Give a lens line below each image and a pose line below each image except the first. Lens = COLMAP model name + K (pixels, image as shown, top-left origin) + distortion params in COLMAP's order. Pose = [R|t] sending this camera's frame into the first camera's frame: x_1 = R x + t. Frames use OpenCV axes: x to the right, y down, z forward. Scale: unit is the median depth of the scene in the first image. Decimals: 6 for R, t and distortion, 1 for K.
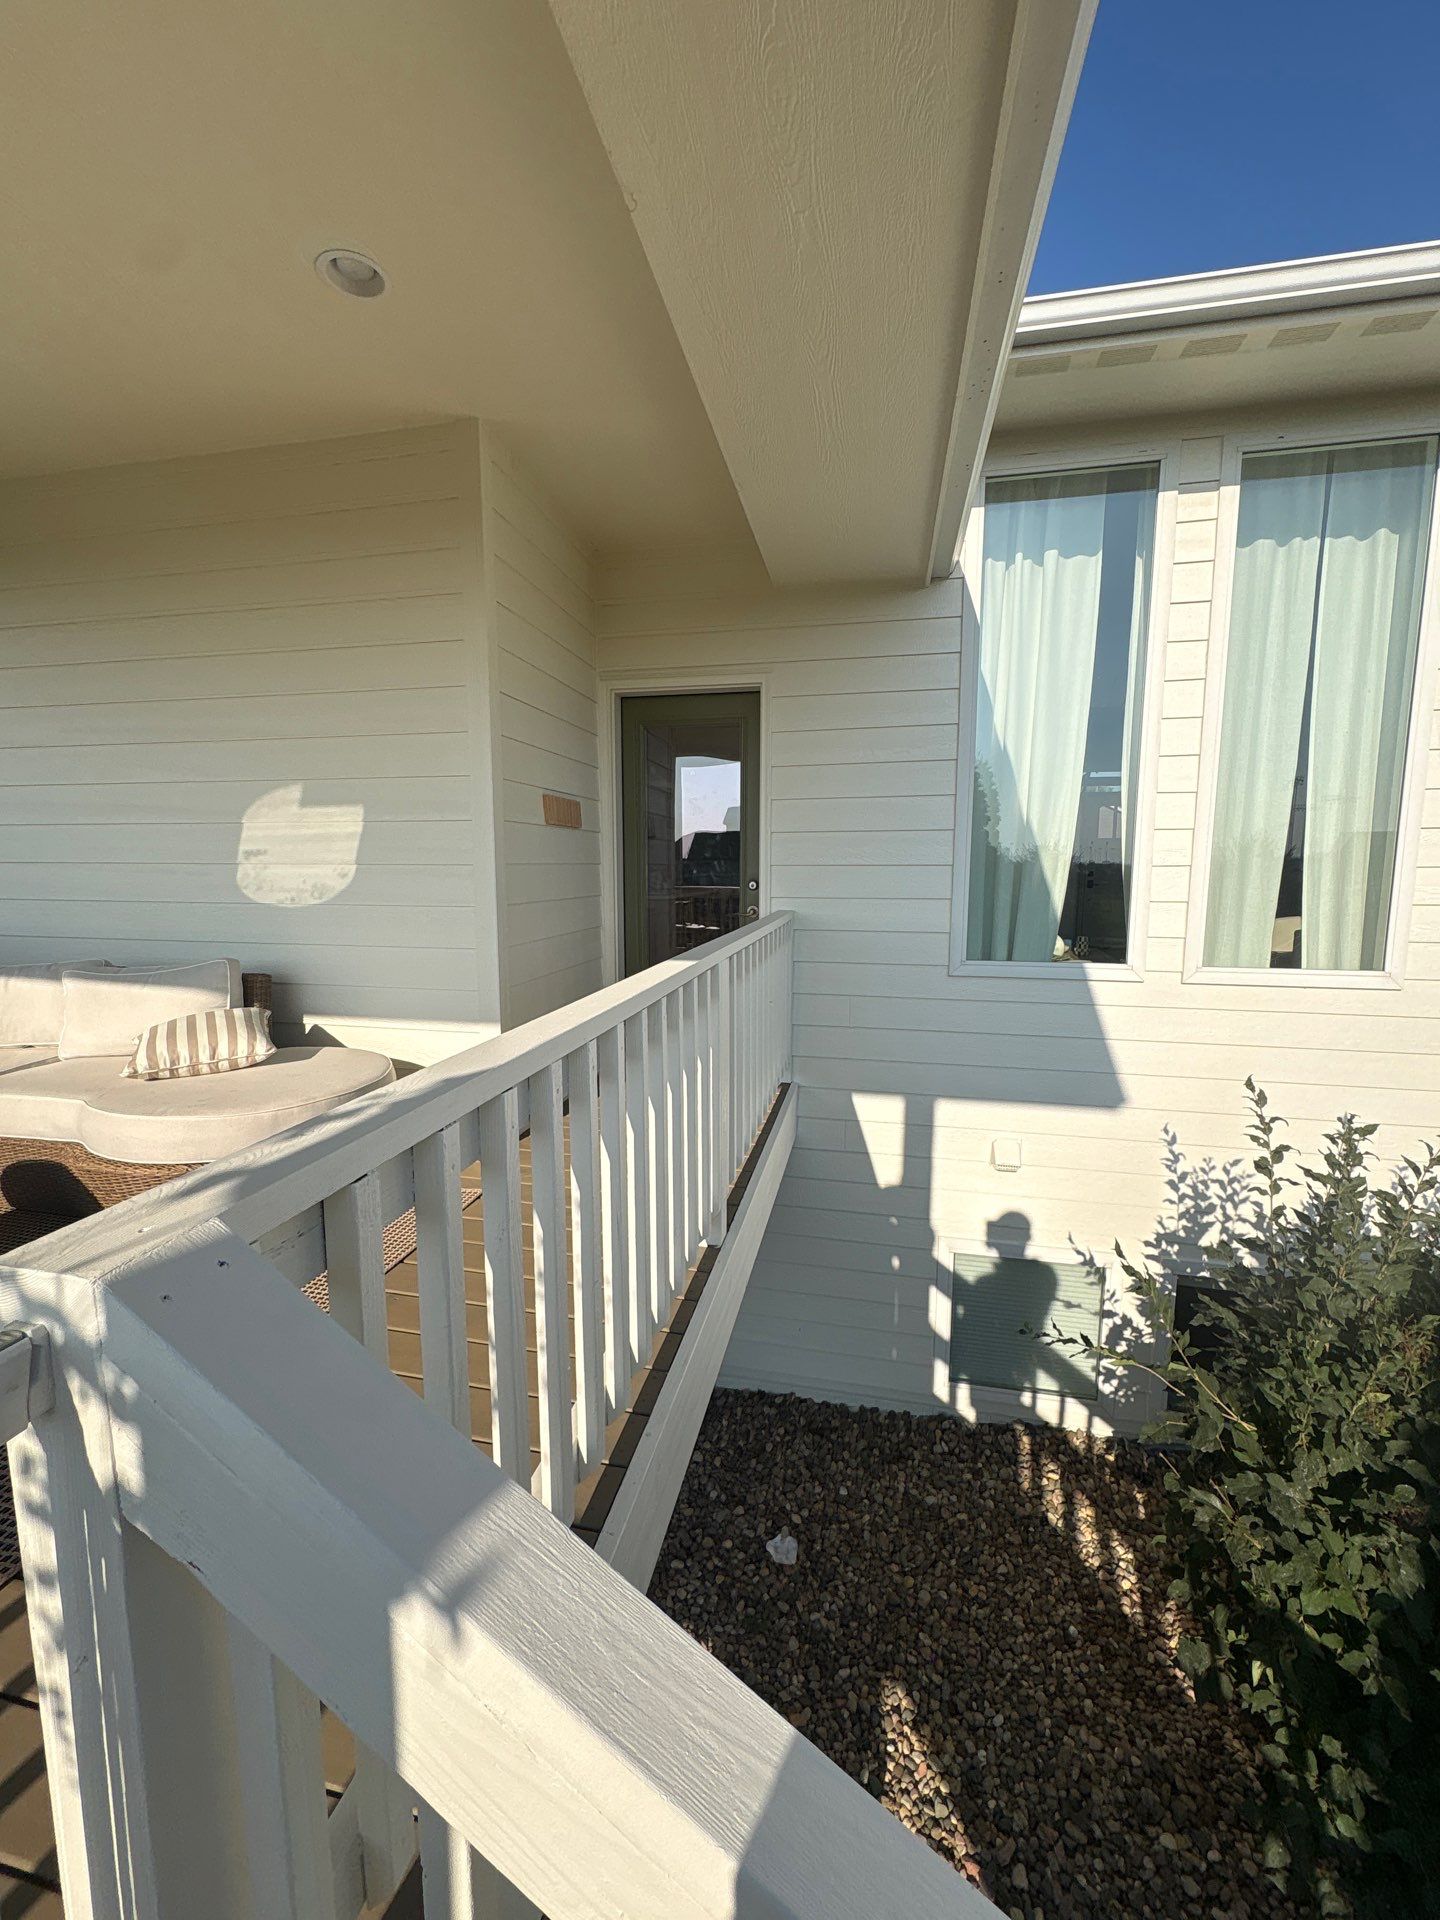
lens RADIAL K [[767.5, 0, 720.0], [0, 767.5, 960.0], [0, 0, 1]] dist [0.000812, 0.000000]
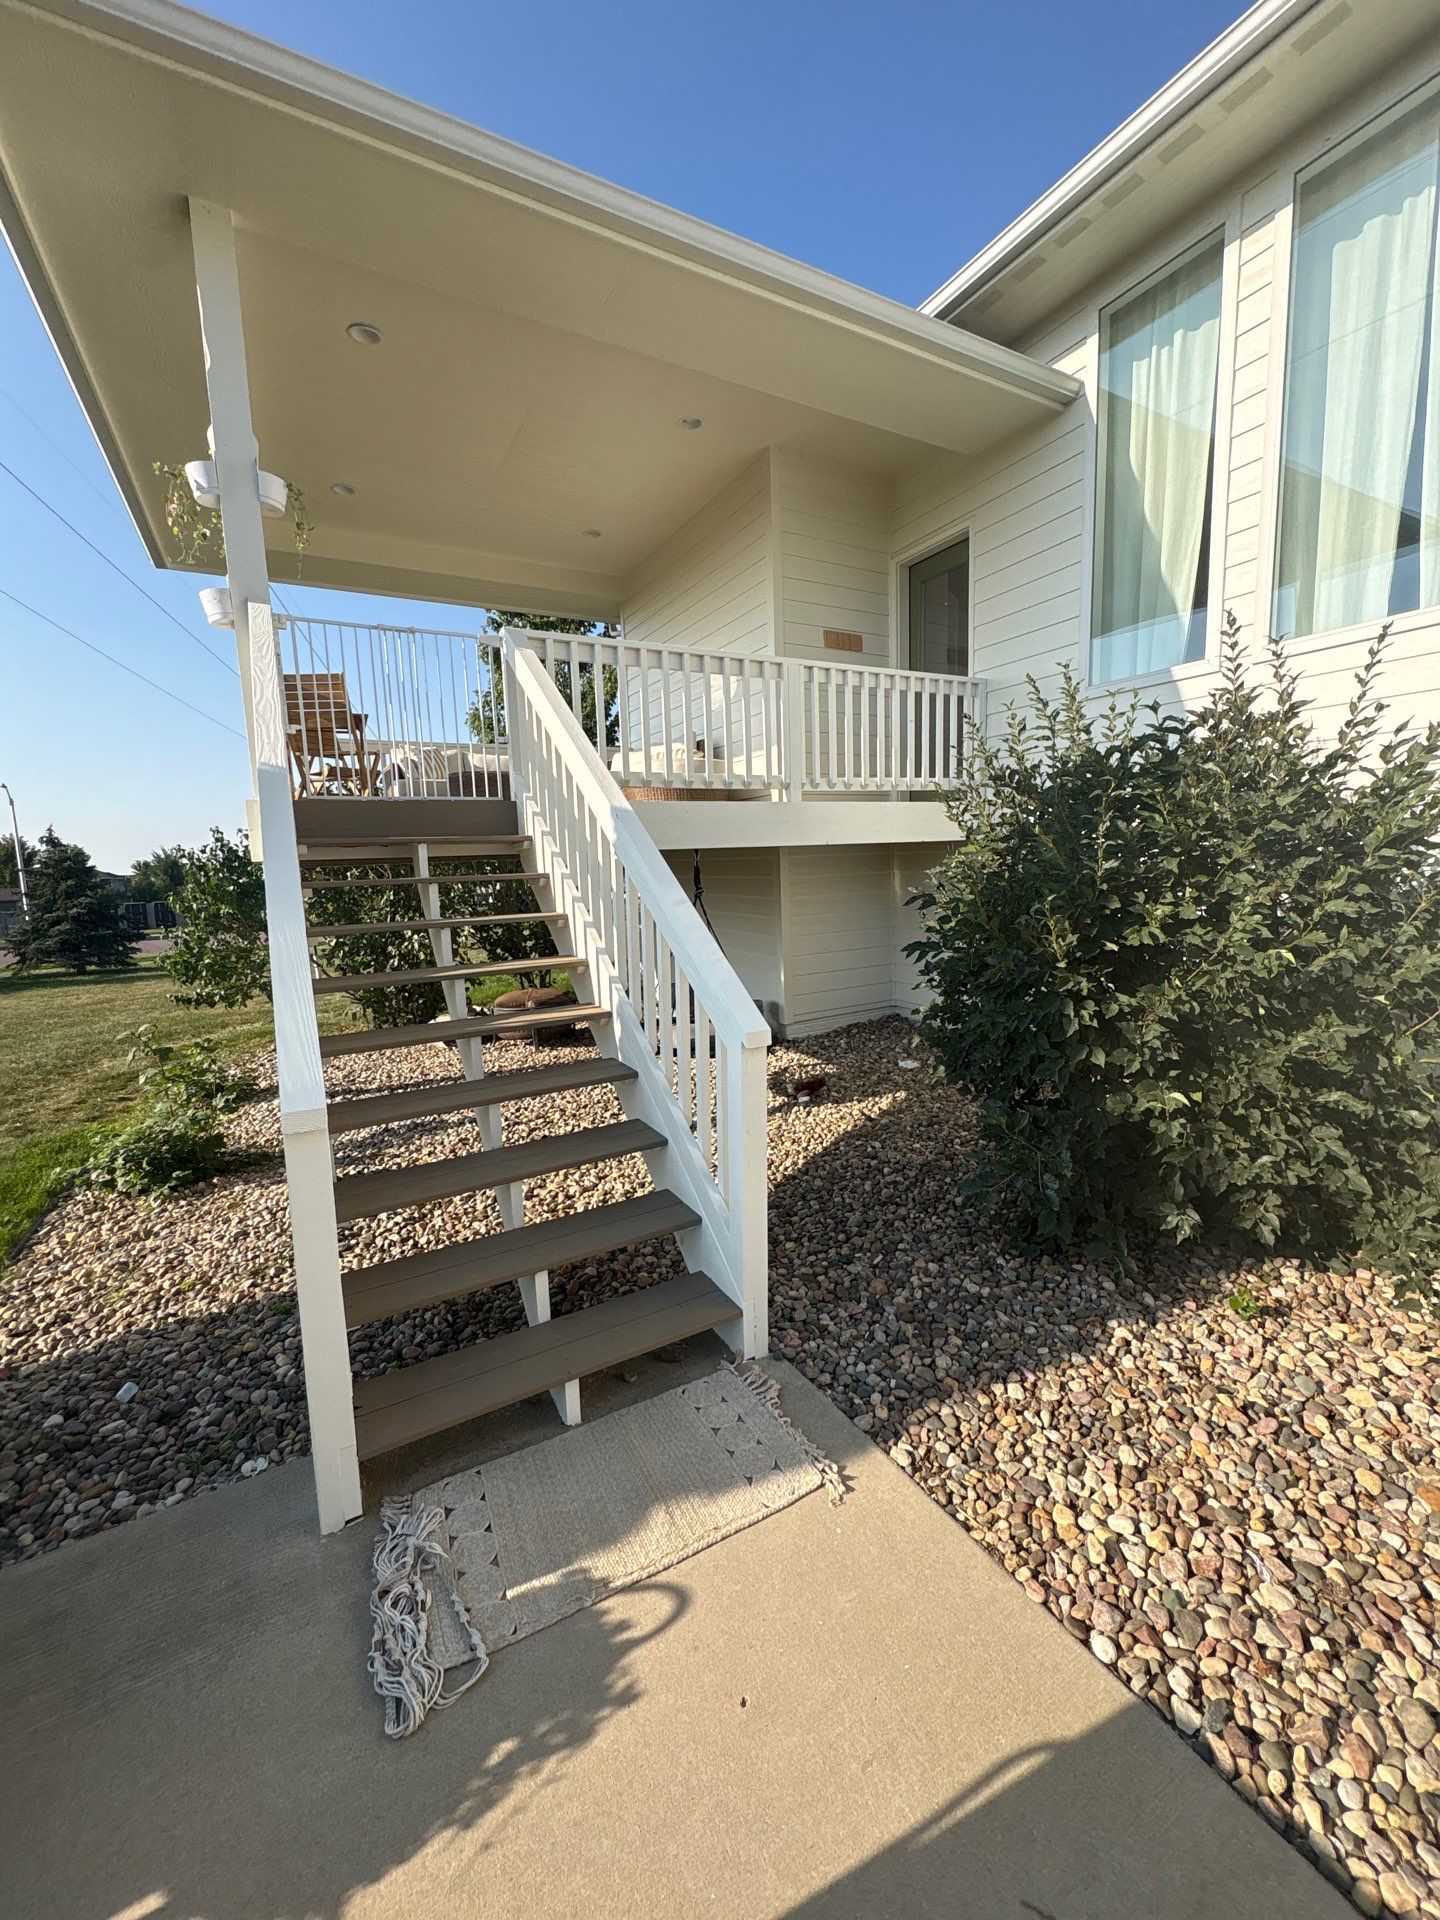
lens RADIAL K [[767.5, 0, 720.0], [0, 767.5, 960.0], [0, 0, 1]] dist [0.000812, 0.000000]
pose [[0.662293, 0.069134, -0.746049, 1.011207], [-0.040162, 0.997578, 0.056789, 0.457696], [0.748168, -0.007648, 0.663465, -0.391287]]
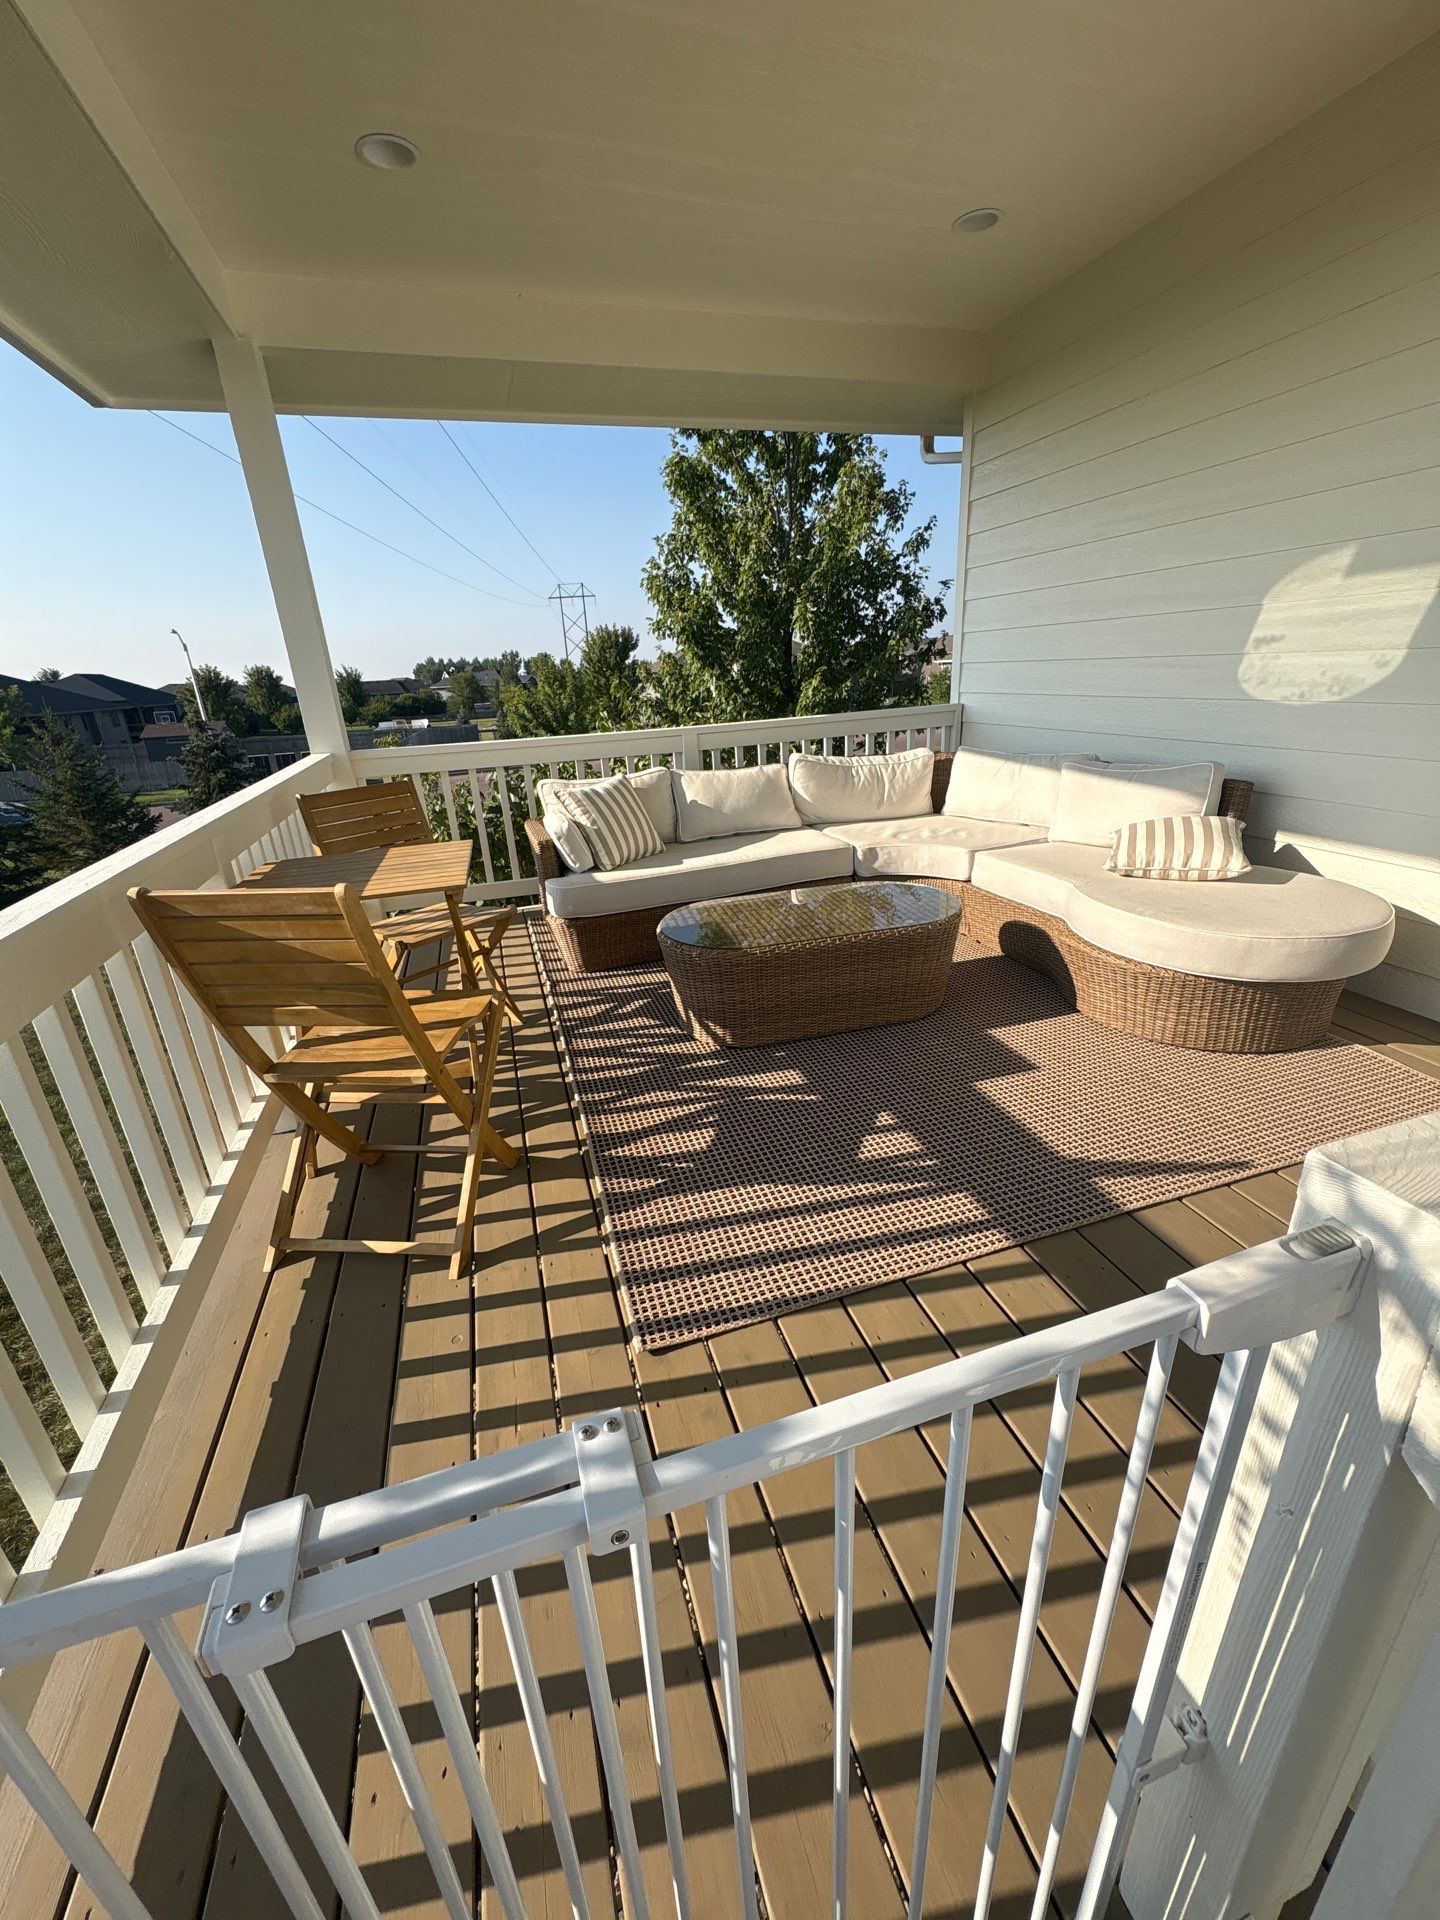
lens RADIAL K [[767.5, 0, 720.0], [0, 767.5, 960.0], [0, 0, 1]] dist [0.000812, 0.000000]
pose [[0.492124, 0.285178, -0.822488, -0.091906], [-0.057444, 0.953398, 0.296197, -0.014819], [0.868627, -0.098519, 0.485572, -0.021136]]
